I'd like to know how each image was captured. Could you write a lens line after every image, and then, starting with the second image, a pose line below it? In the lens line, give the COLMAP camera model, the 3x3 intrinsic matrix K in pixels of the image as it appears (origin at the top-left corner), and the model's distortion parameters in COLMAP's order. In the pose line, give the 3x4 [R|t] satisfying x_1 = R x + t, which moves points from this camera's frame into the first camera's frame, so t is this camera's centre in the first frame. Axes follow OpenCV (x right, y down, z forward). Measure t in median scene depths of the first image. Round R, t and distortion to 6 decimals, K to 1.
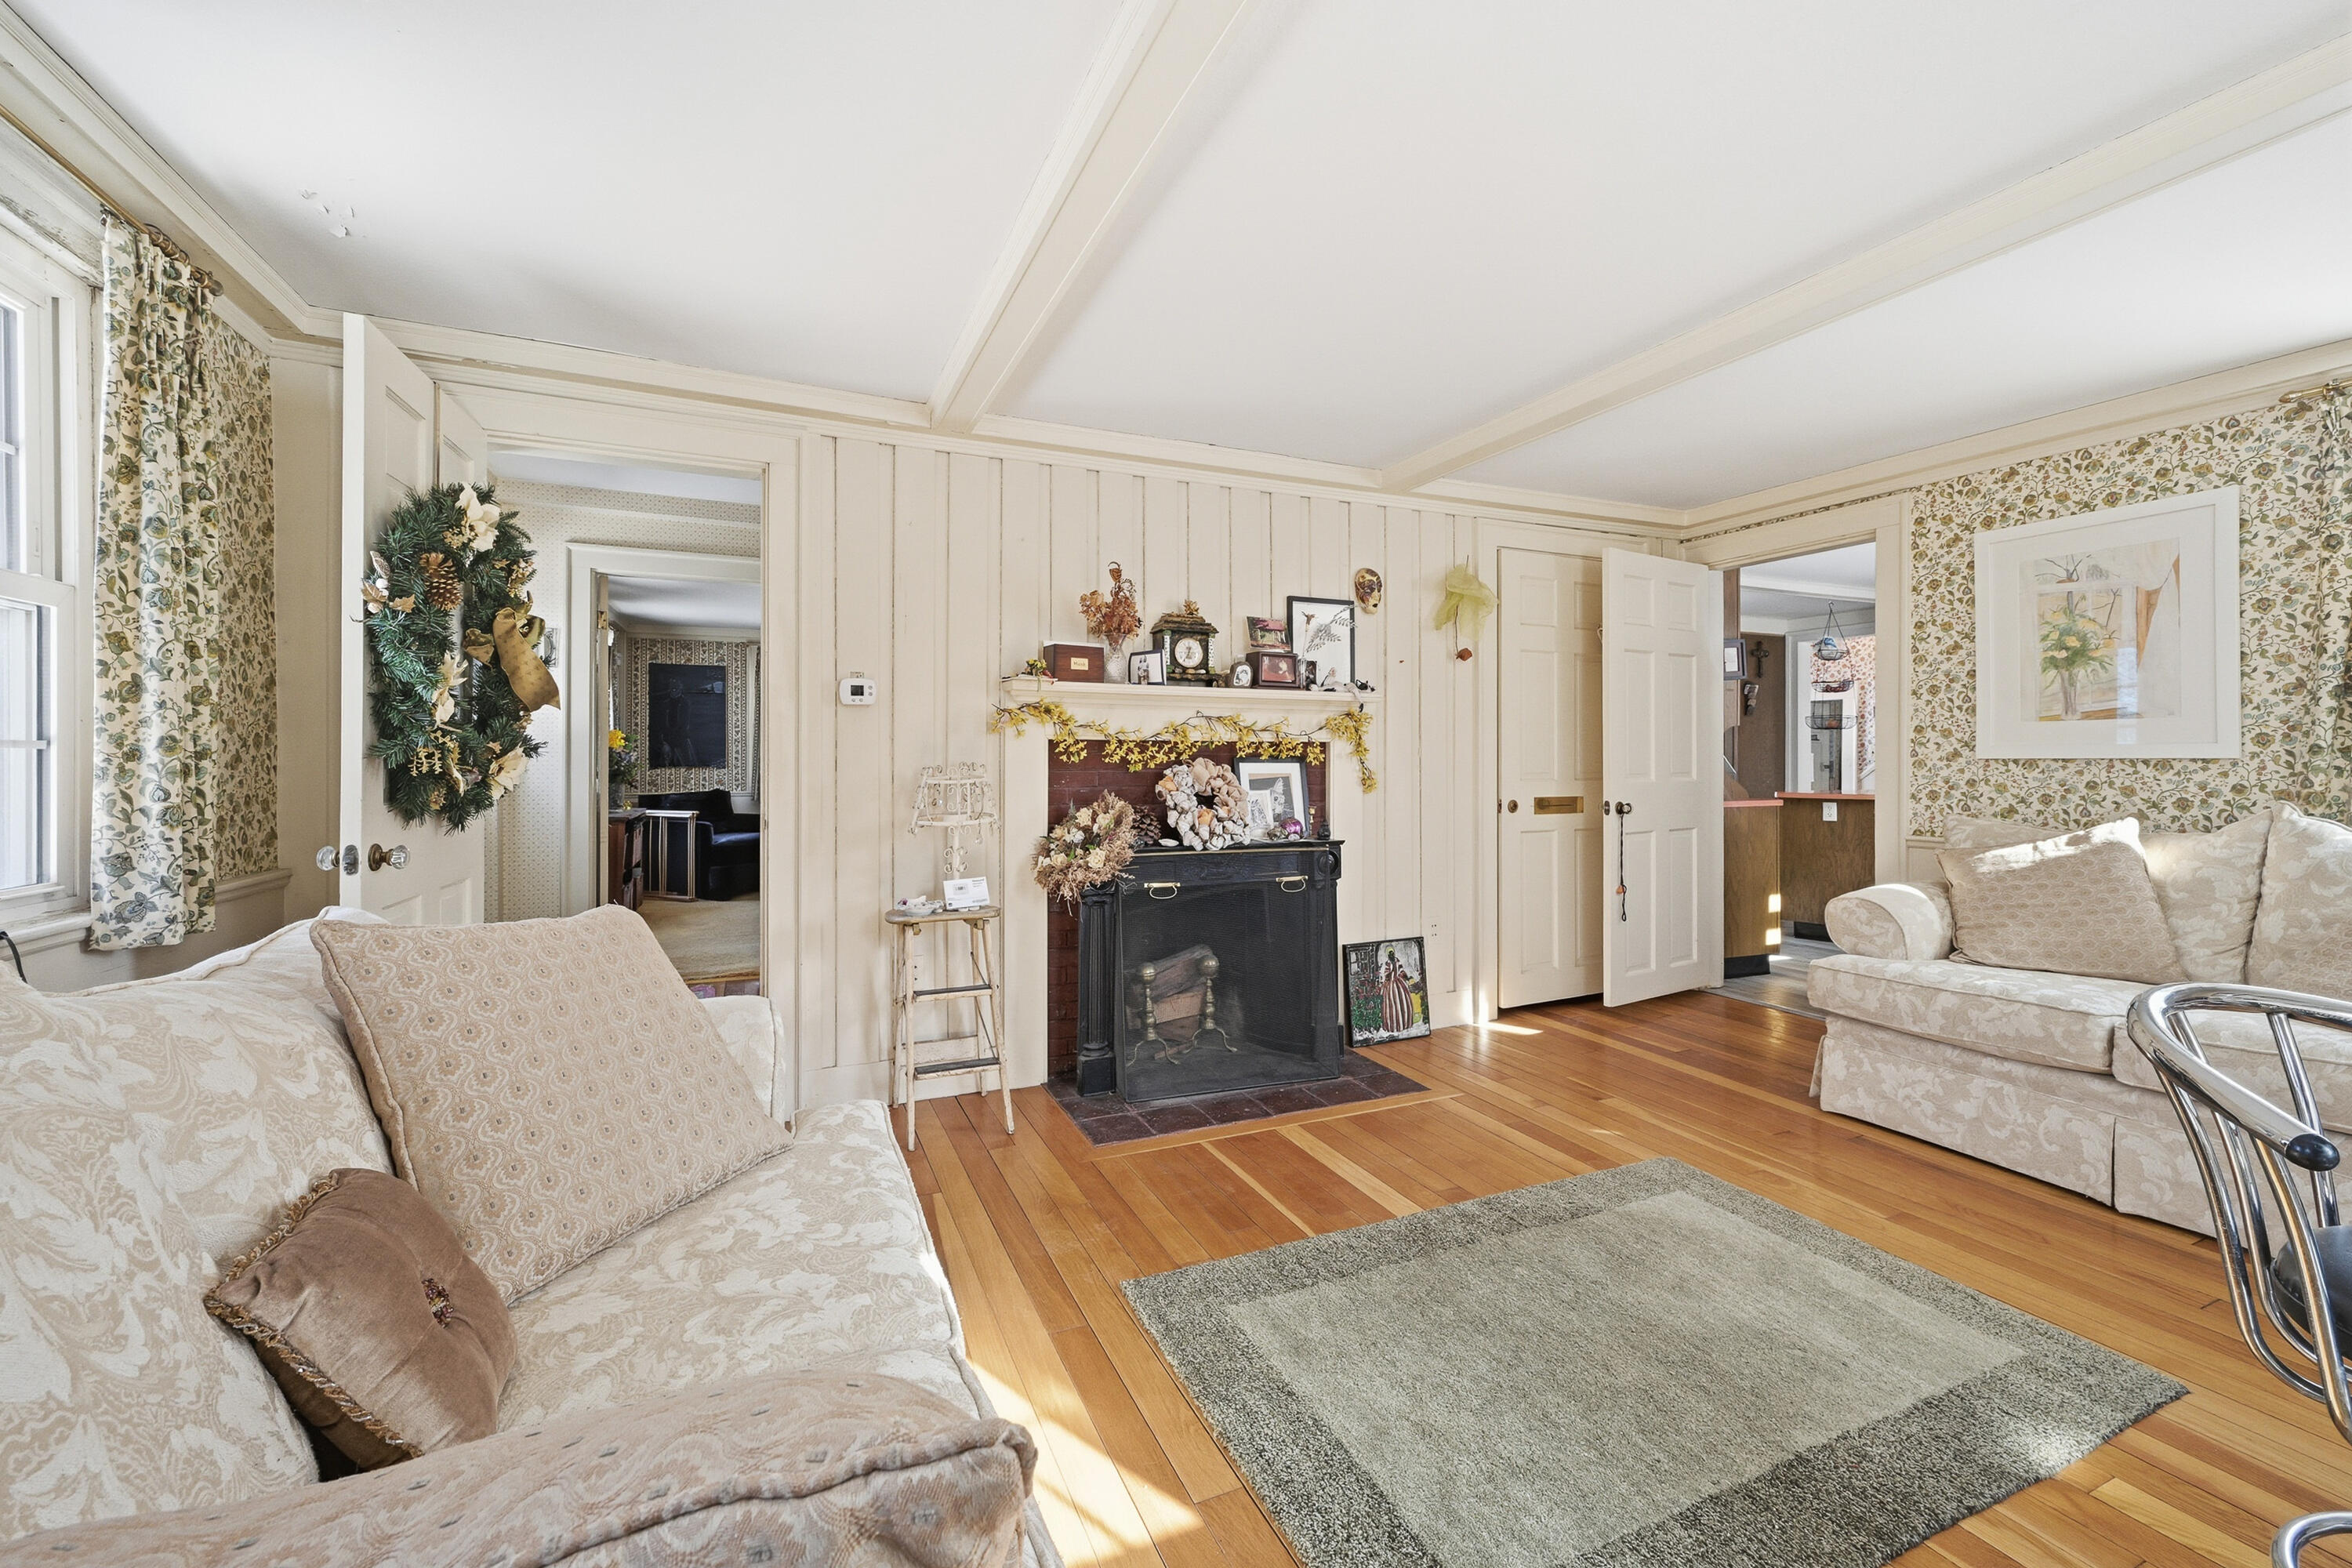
lens RADIAL K [[942.9, 0, 1186.9], [0, 942.9, 754.1], [0, 0, 1]] dist [0.000471, -0.000613]
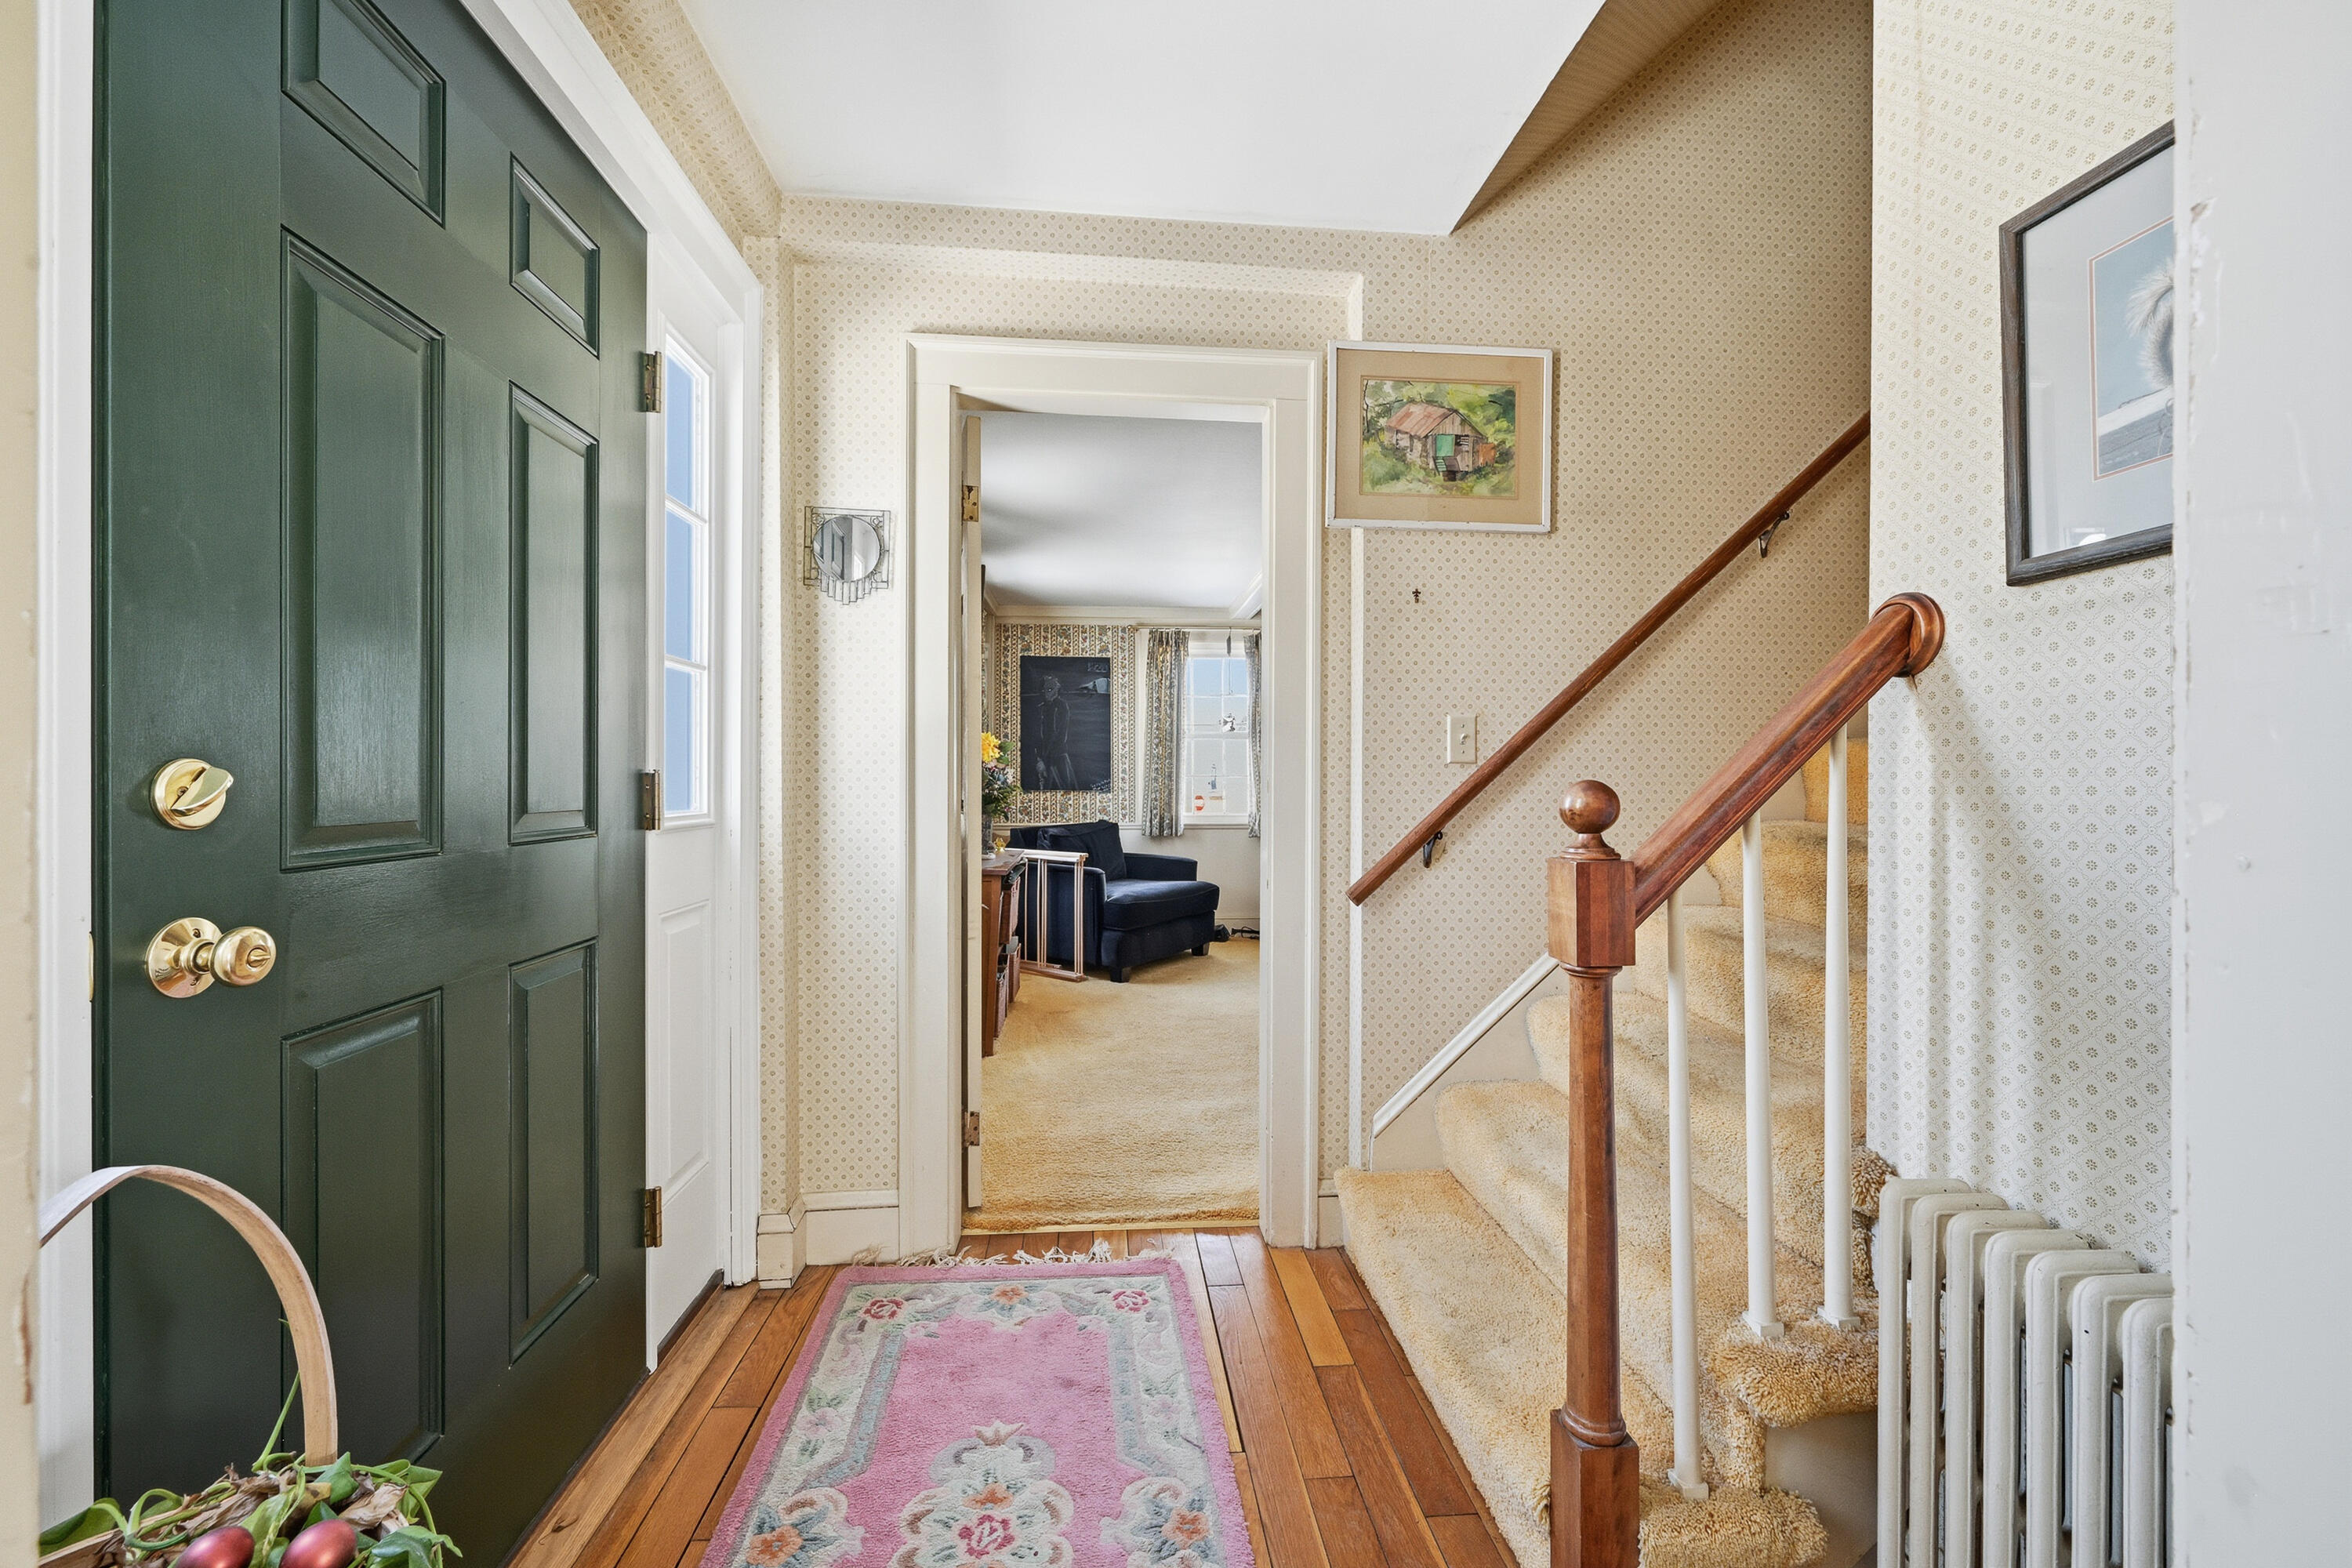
lens RADIAL K [[942.9, 0, 1182.9], [0, 942.9, 784.9], [0, 0, 1]] dist [0.000471, -0.000613]
pose [[0.946603, 0.002105, -0.322395, -0.477349], [0.000163, 0.999975, 0.007009, 0.009180], [0.322401, -0.006688, 0.946579, 0.760276]]
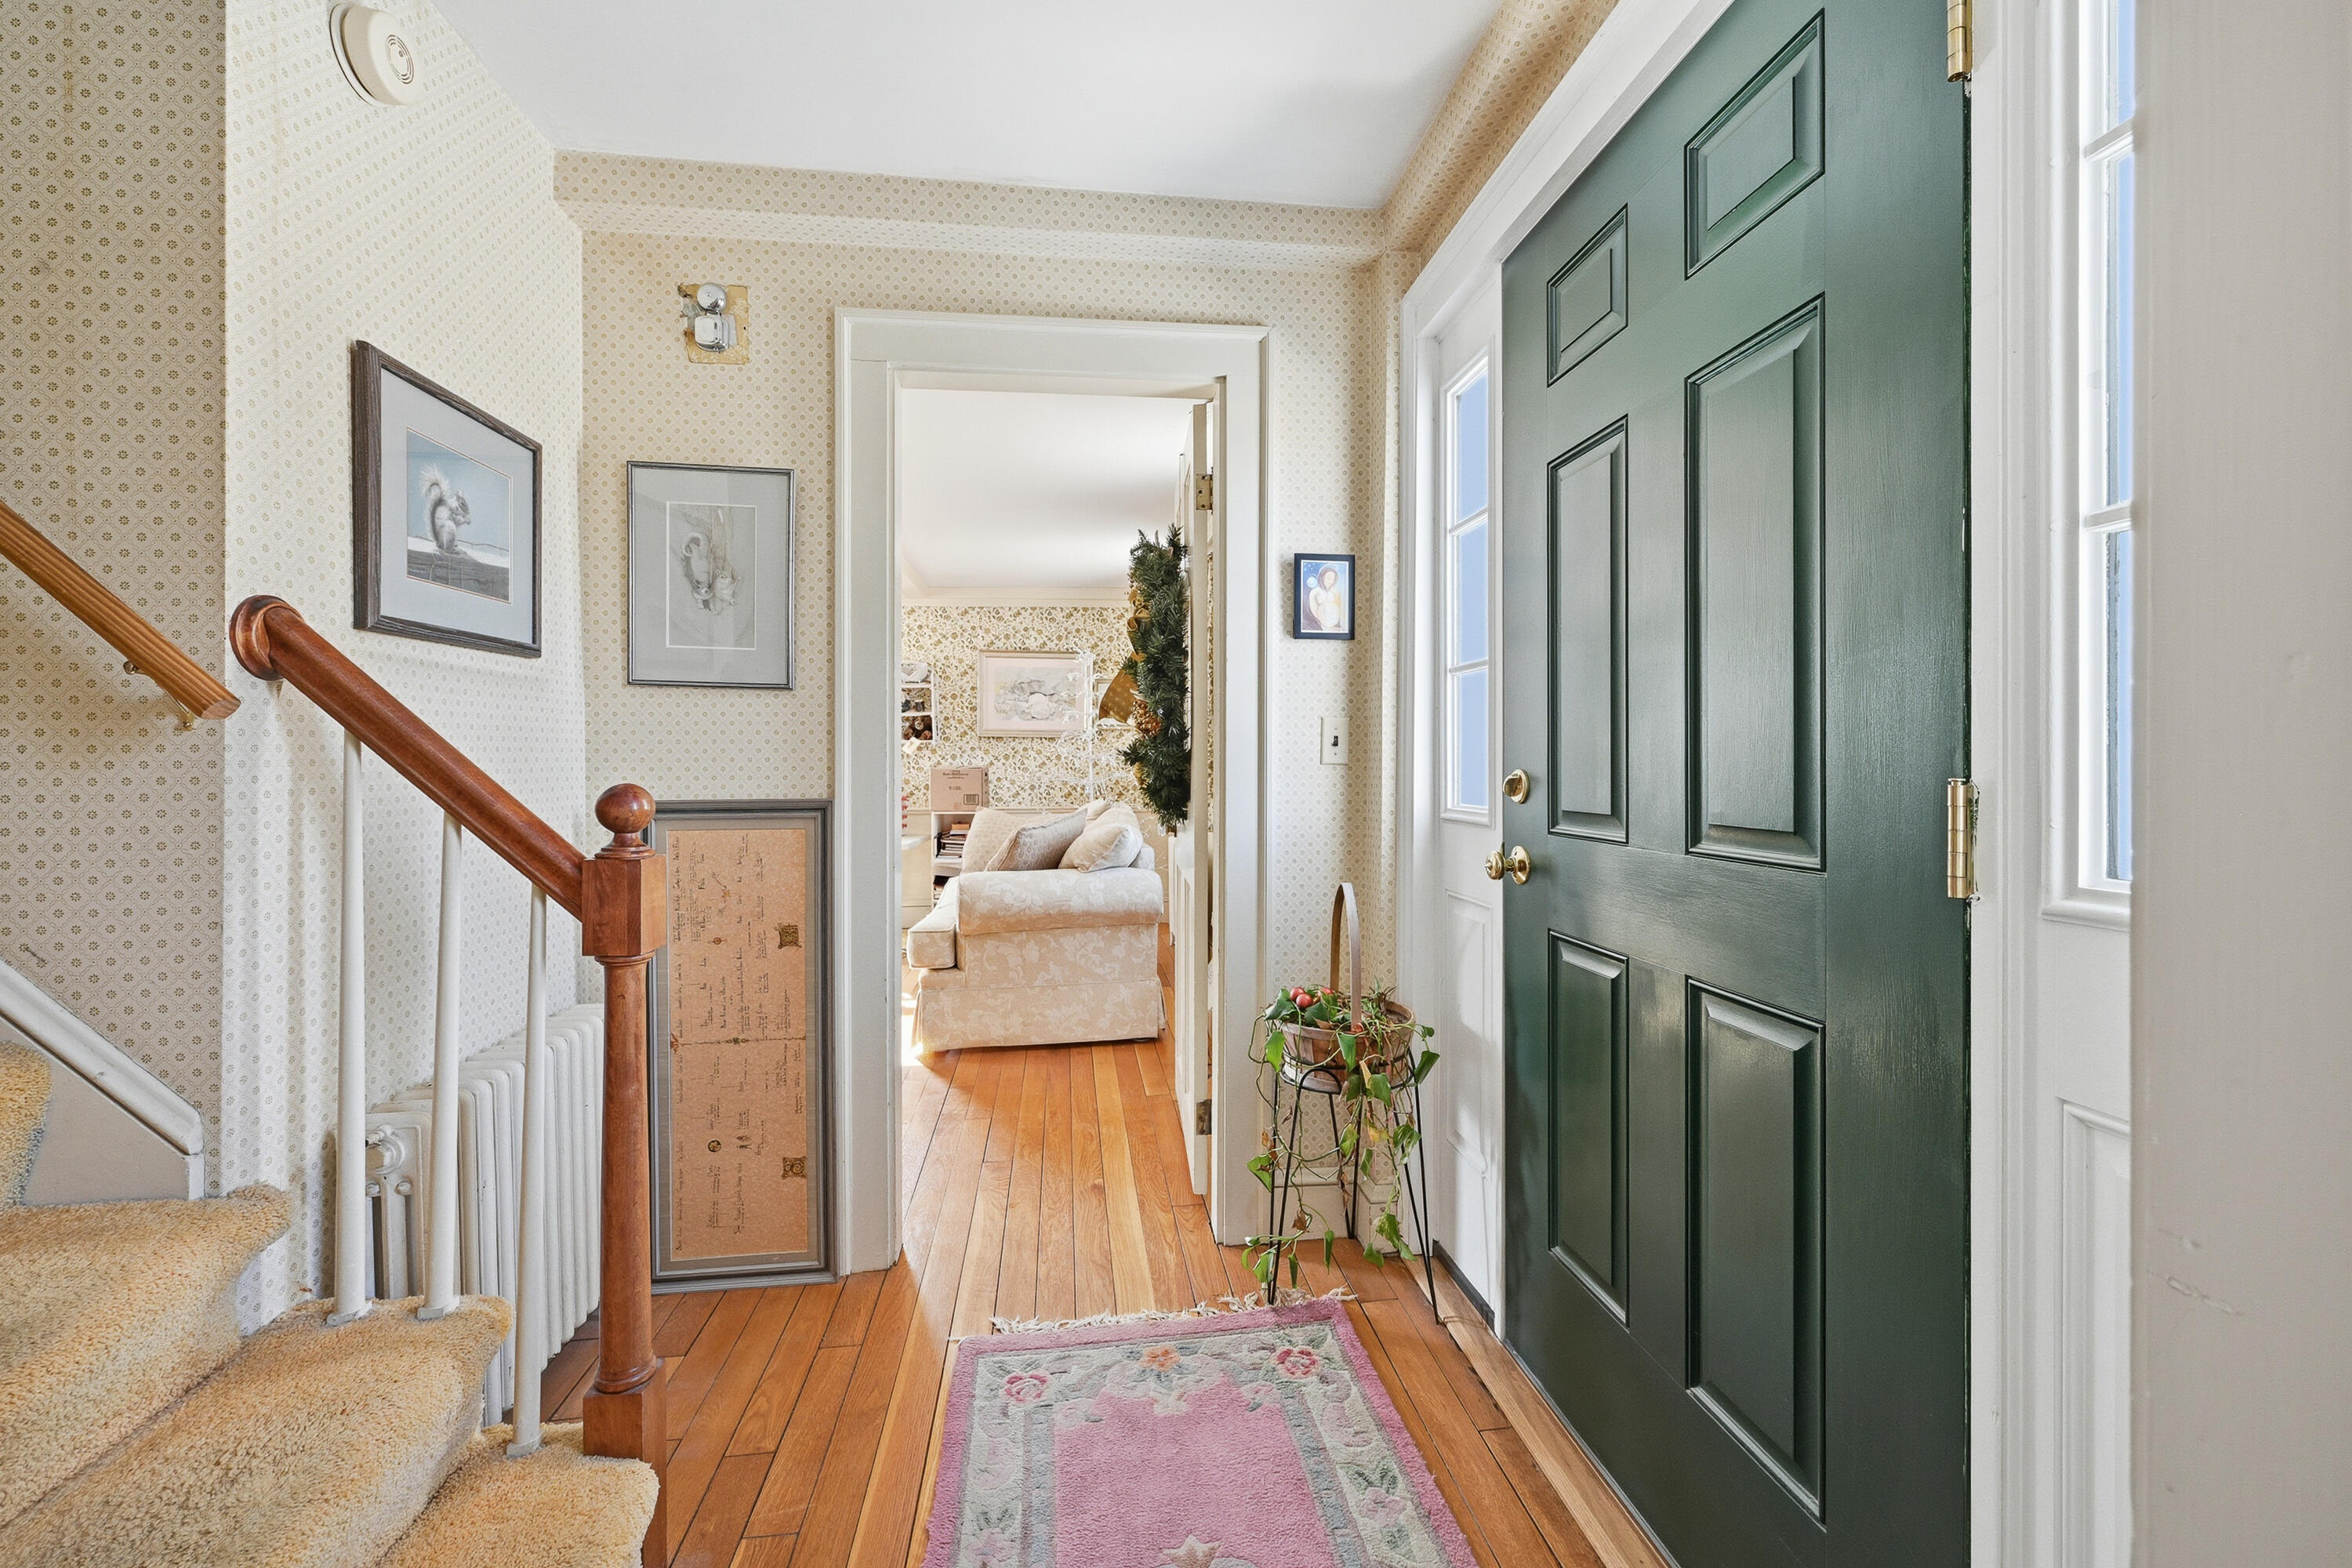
lens RADIAL K [[942.9, 0, 1189.7], [0, 942.9, 763.9], [0, 0, 1]] dist [0.000471, -0.000613]
pose [[-0.956656, -0.002641, 0.291207, -0.785925], [-0.003140, 0.999994, -0.001244, 0.001405], [-0.291202, -0.002105, -0.956659, 1.464720]]
